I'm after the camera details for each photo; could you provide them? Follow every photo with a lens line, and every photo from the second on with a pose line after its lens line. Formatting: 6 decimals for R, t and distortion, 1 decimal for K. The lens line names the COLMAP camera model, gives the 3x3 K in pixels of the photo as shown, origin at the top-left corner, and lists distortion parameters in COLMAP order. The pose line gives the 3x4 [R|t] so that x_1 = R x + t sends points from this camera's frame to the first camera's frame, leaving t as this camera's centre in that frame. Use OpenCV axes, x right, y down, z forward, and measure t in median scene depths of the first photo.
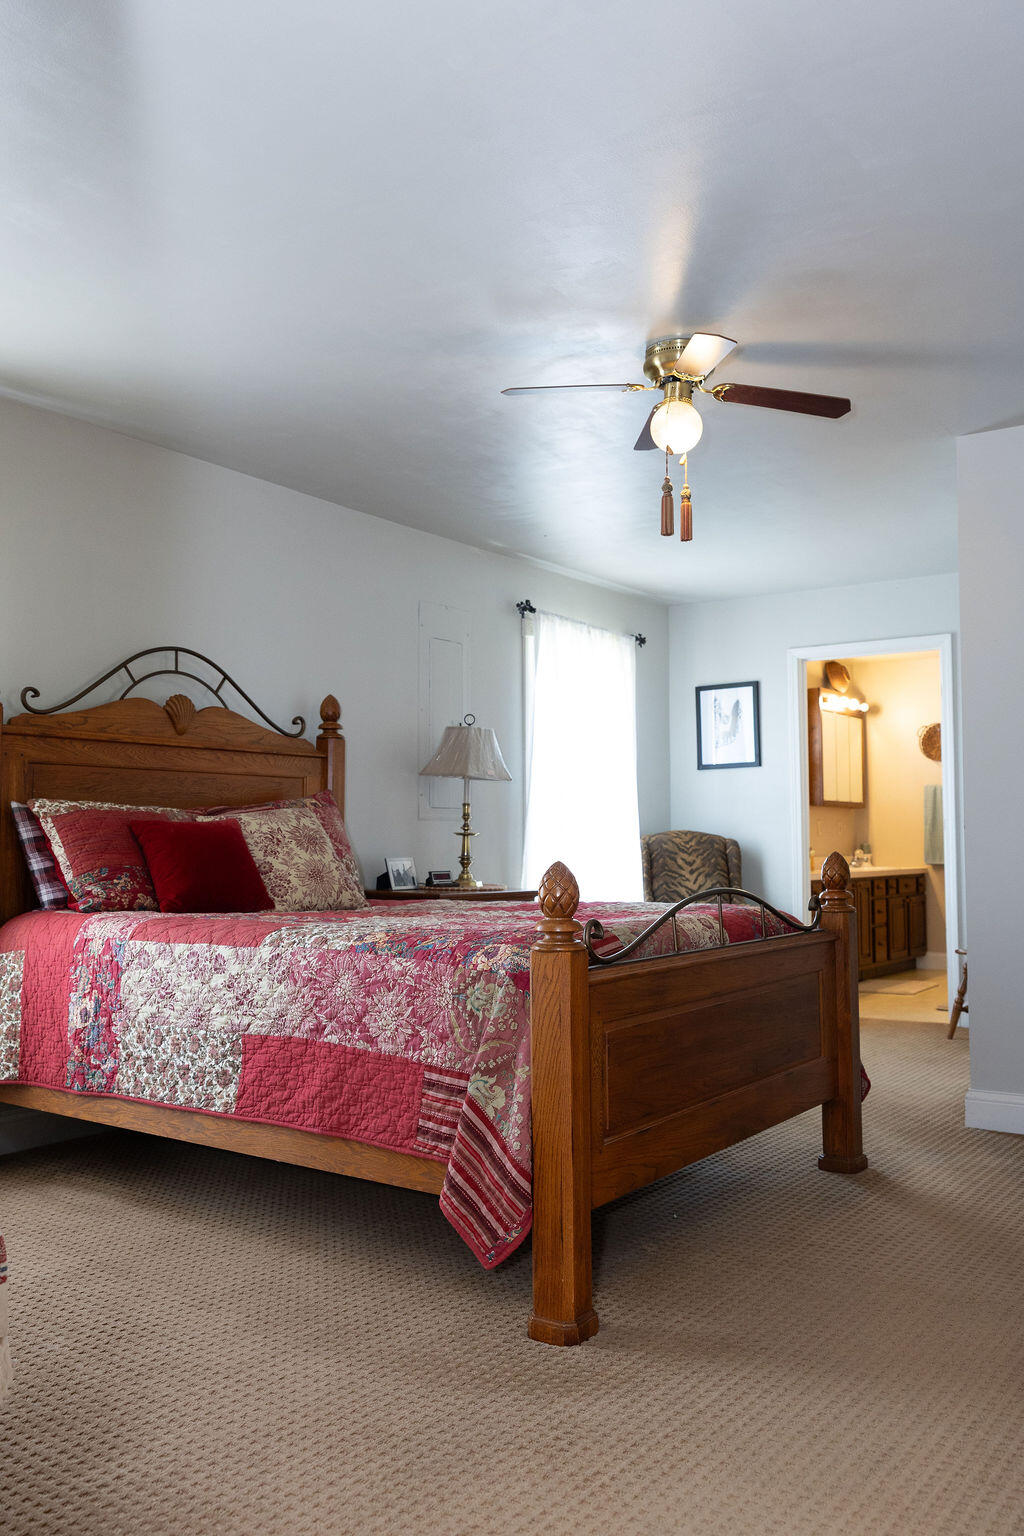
lens RADIAL K [[1225.3, 0, 512.0], [0, 1225.3, 768.0], [0, 0, 1]] dist [-0.004879, -0.001215]
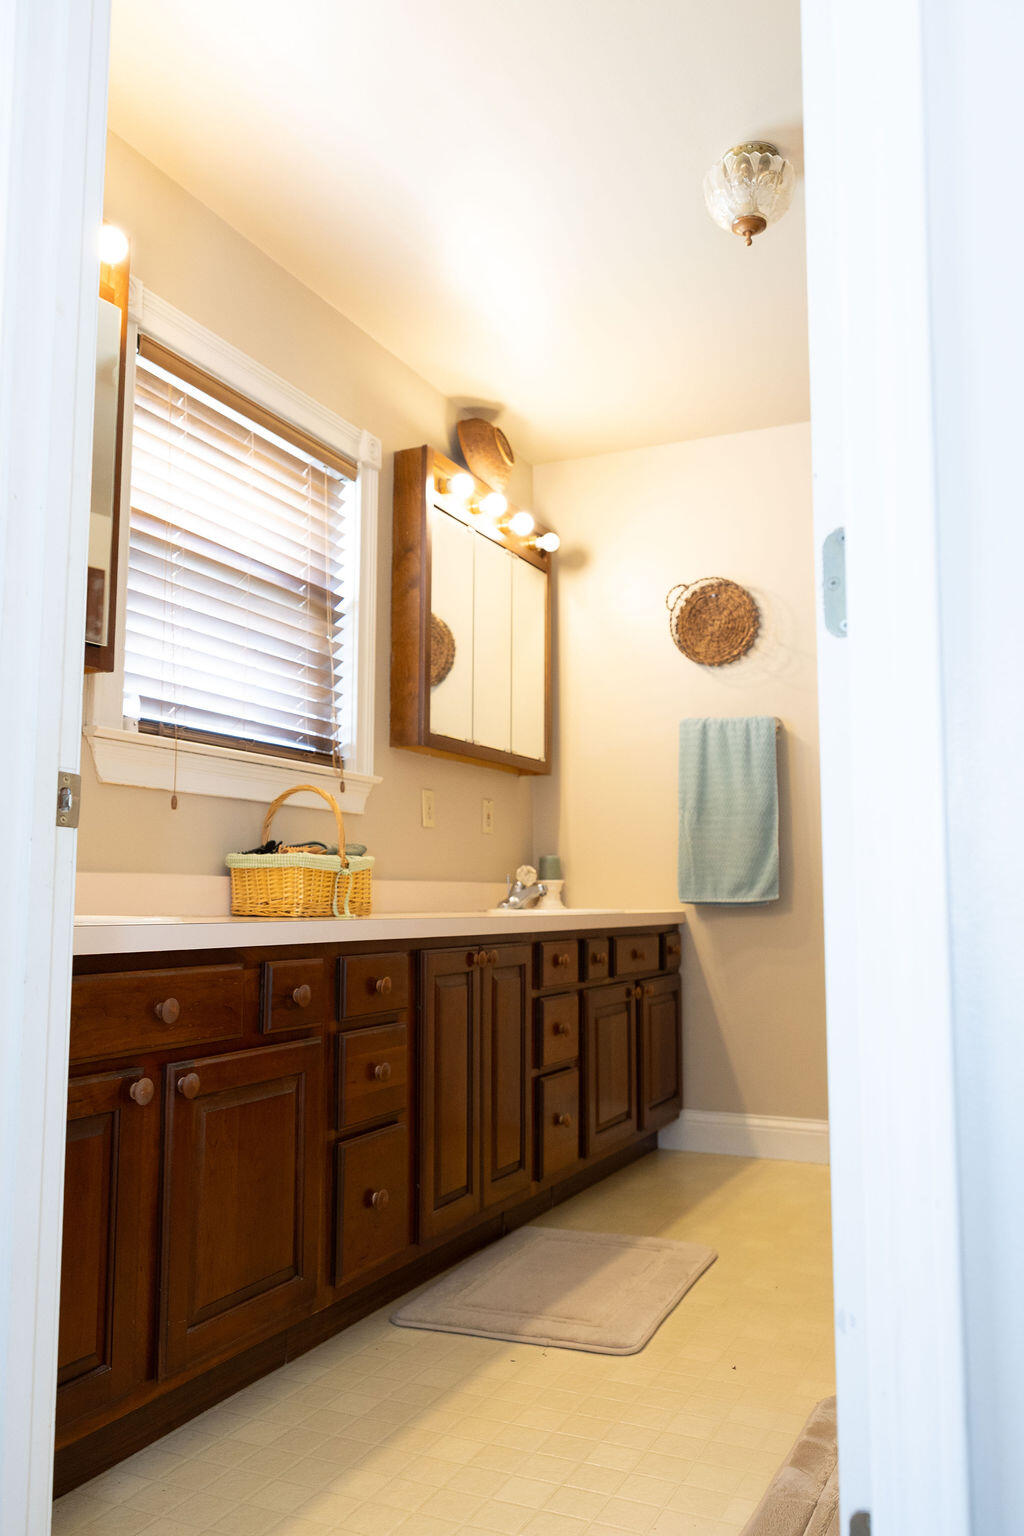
lens RADIAL K [[1225.3, 0, 512.0], [0, 1225.3, 768.0], [0, 0, 1]] dist [-0.004879, -0.001215]
pose [[0.982087, 0.023572, 0.186947, 0.204153], [-0.015178, 0.998817, -0.046208, 0.053724], [-0.187815, 0.042543, 0.981283, 0.605845]]
